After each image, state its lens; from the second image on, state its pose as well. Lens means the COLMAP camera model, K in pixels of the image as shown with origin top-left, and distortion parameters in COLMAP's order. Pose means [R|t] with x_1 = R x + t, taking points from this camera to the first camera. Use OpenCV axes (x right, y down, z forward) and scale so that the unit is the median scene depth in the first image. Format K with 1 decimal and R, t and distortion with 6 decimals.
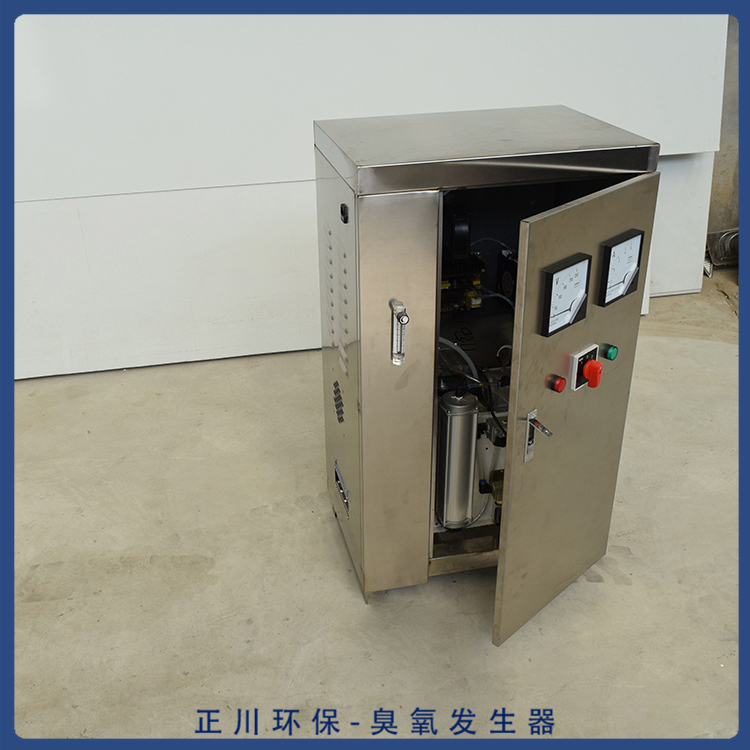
lens RADIAL K [[868.1, 0, 334.4], [0, 868.1, 375.7], [0, 0, 1]] dist [-0.014348, -0.002863]
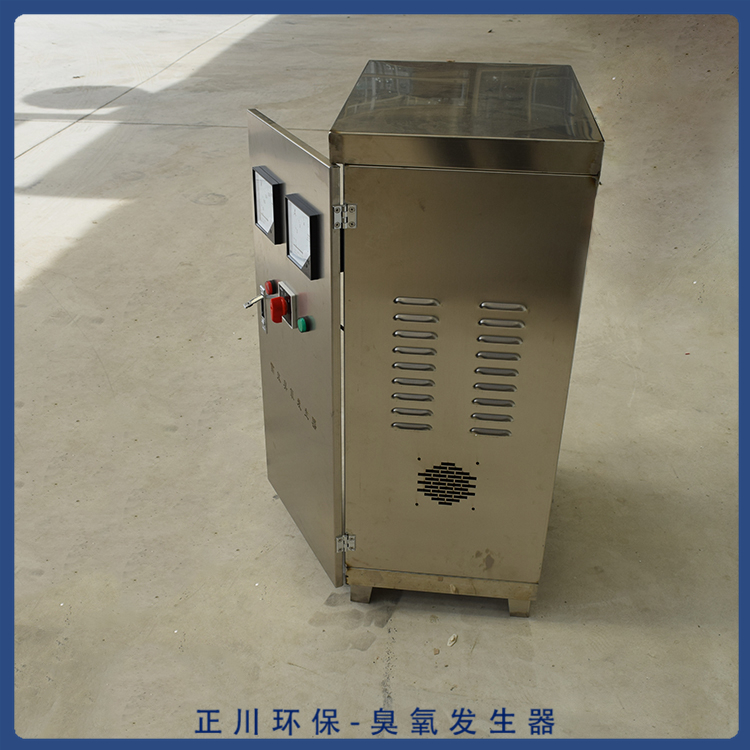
lens RADIAL K [[866.1, 0, 375.0], [0, 866.1, 375.0], [0, 0, 1]] dist [-0.014301, -0.008699]
pose [[-0.311202, 0.508679, -0.802745, 0.906698], [-0.438232, 0.672707, 0.596169, -0.496442], [0.843271, 0.537318, 0.013571, 0.898608]]
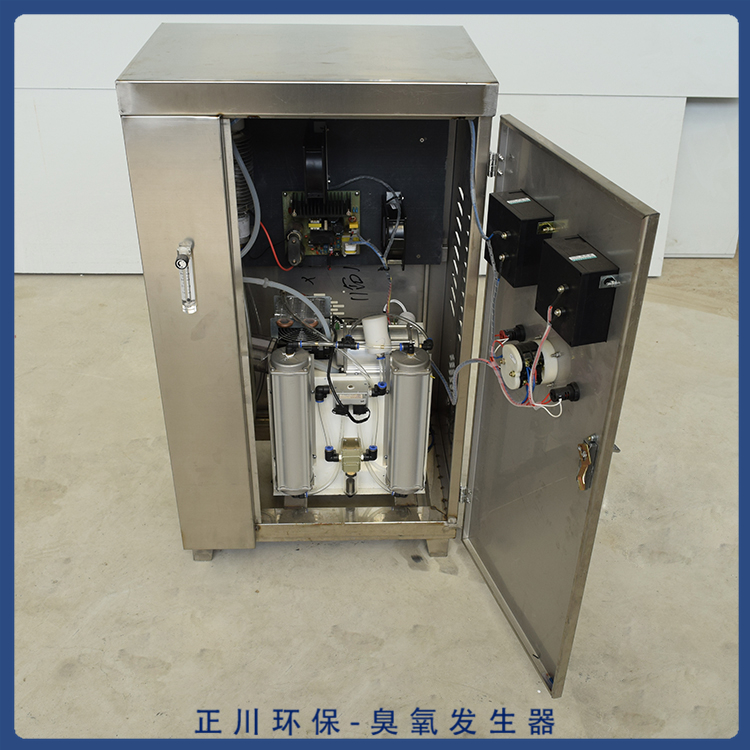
lens RADIAL K [[866.1, 0, 375.0], [0, 866.1, 375.0], [0, 0, 1]] dist [-0.014301, -0.008699]
pose [[0.985989, 0.123474, -0.112163, 0.301194], [-0.111620, 0.988033, 0.106453, -0.053537], [0.123965, -0.092441, 0.987971, 0.118479]]
